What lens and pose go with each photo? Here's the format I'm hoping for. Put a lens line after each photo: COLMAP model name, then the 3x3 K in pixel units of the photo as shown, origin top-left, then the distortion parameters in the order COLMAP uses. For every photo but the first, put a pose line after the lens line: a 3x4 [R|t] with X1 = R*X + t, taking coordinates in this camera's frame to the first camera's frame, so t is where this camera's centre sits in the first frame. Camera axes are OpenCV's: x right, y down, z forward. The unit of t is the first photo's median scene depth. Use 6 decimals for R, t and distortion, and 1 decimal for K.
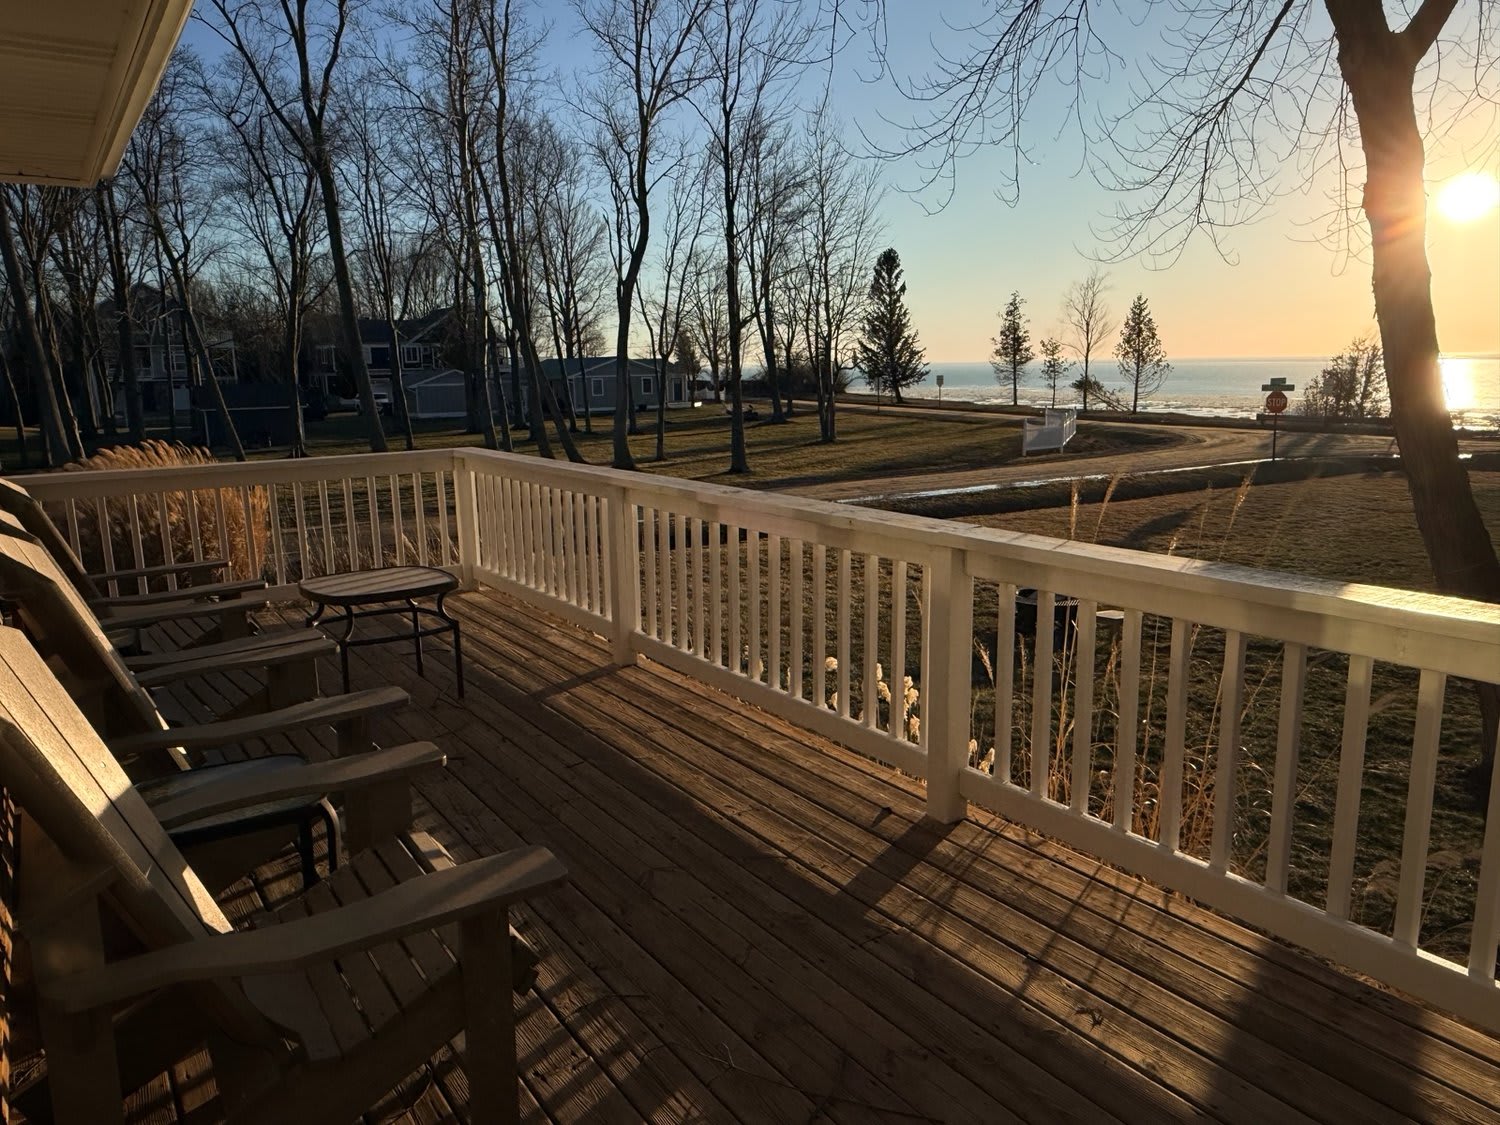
lens RADIAL K [[1052.7, 0, 754.8], [0, 1052.7, 566.4], [0, 0, 1]] dist [-0.000001, -0.001029]
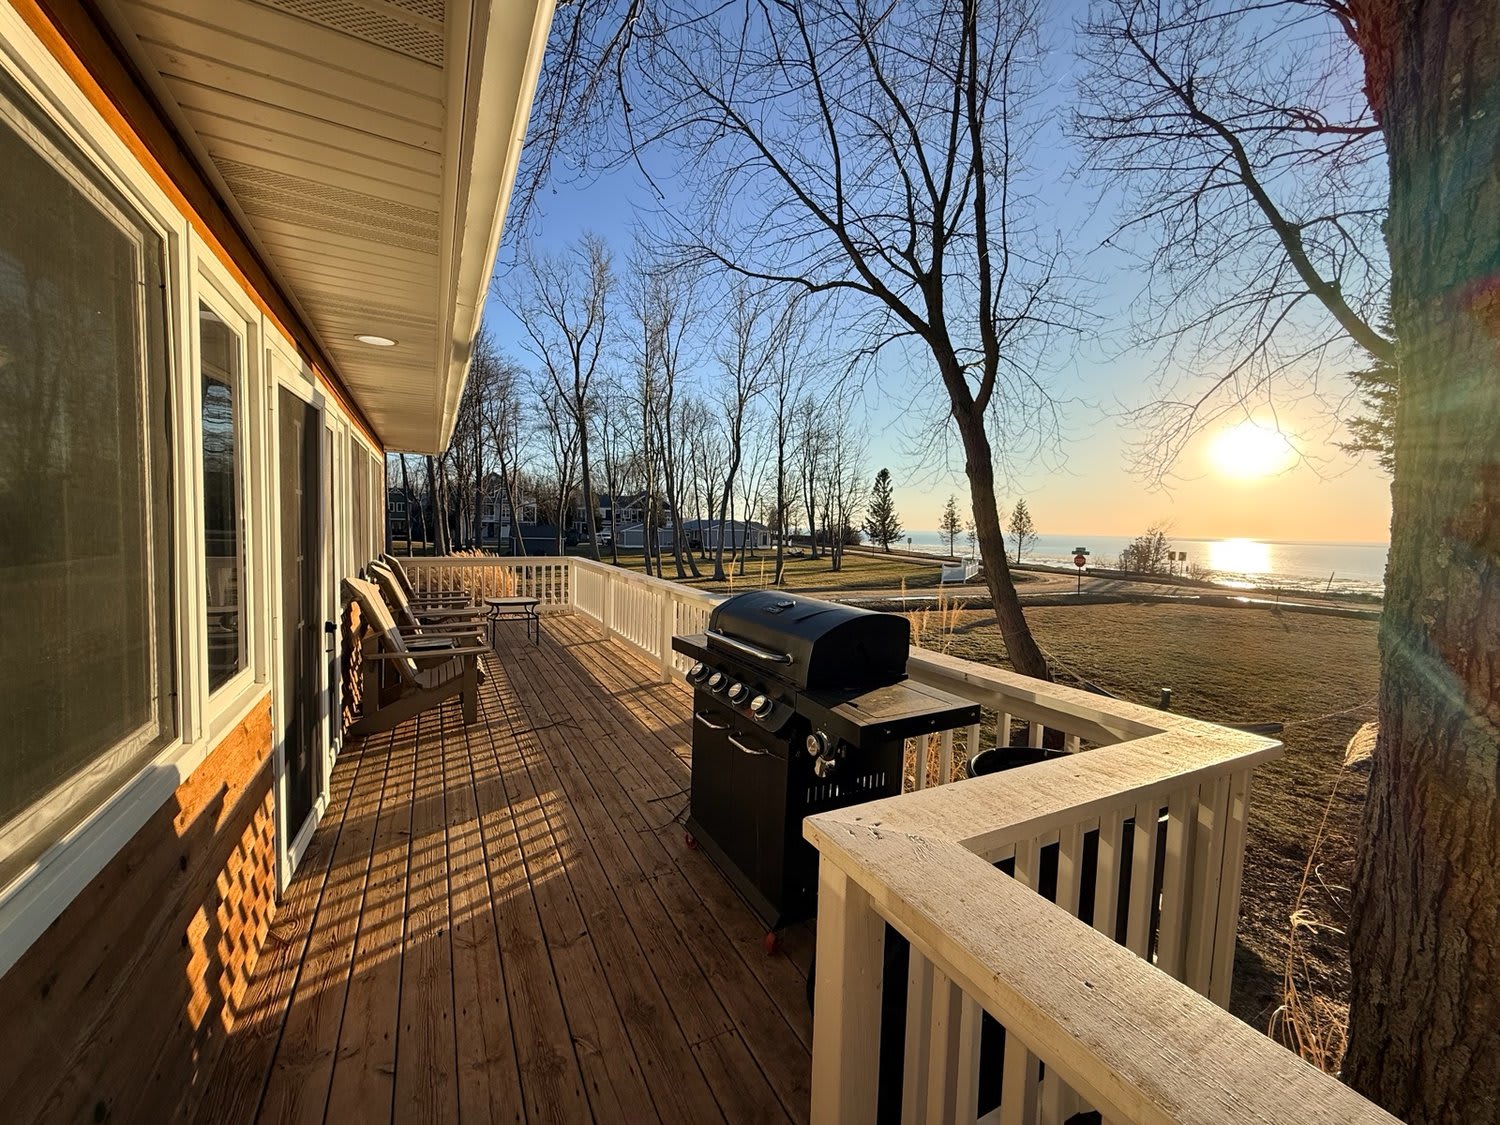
lens RADIAL K [[599.3, 0, 756.4], [0, 599.3, 563.0], [0, 0, 1]] dist [-0.002297, 0.000754]
pose [[0.993363, 0.050163, -0.103508, 0.038880], [-0.062902, 0.990321, -0.123724, 0.006434], [0.096300, 0.129414, 0.986903, -0.044965]]
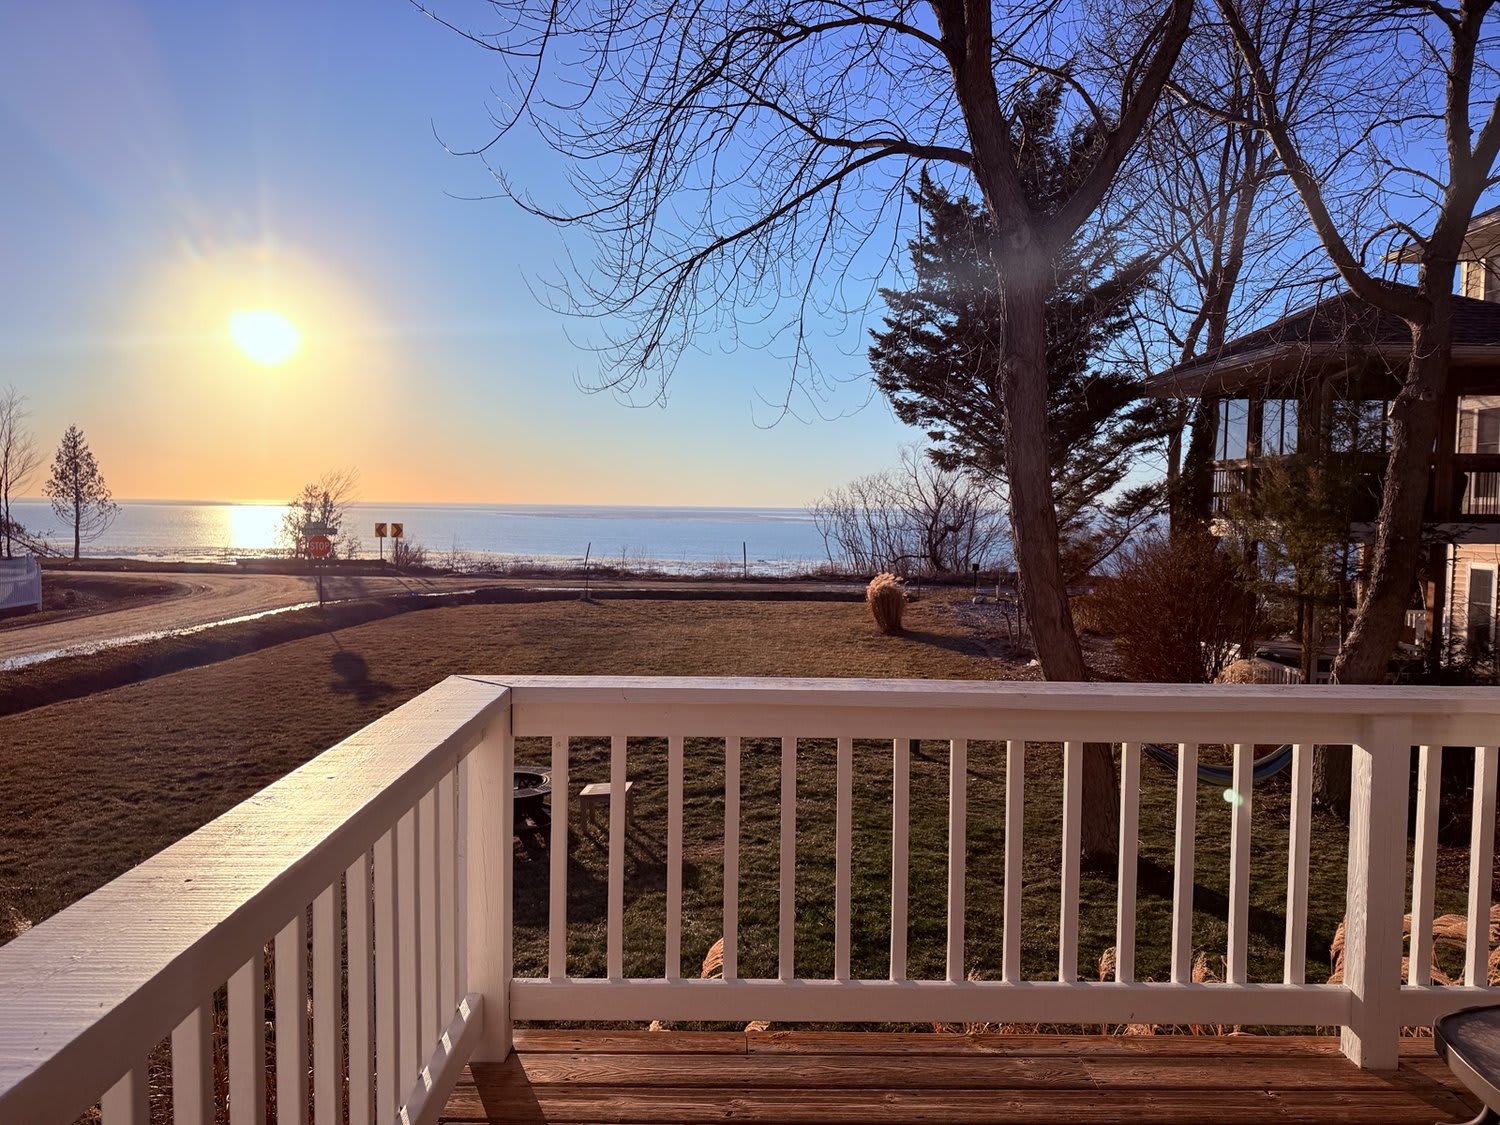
lens RADIAL K [[1052.7, 0, 752.4], [0, 1052.7, 561.2], [0, 0, 1]] dist [-0.000001, -0.001029]
pose [[0.521114, -0.022304, 0.853196, -0.114417], [0.136641, 0.988944, -0.057604, -0.025038], [-0.842478, 0.146600, 0.518400, 0.115192]]
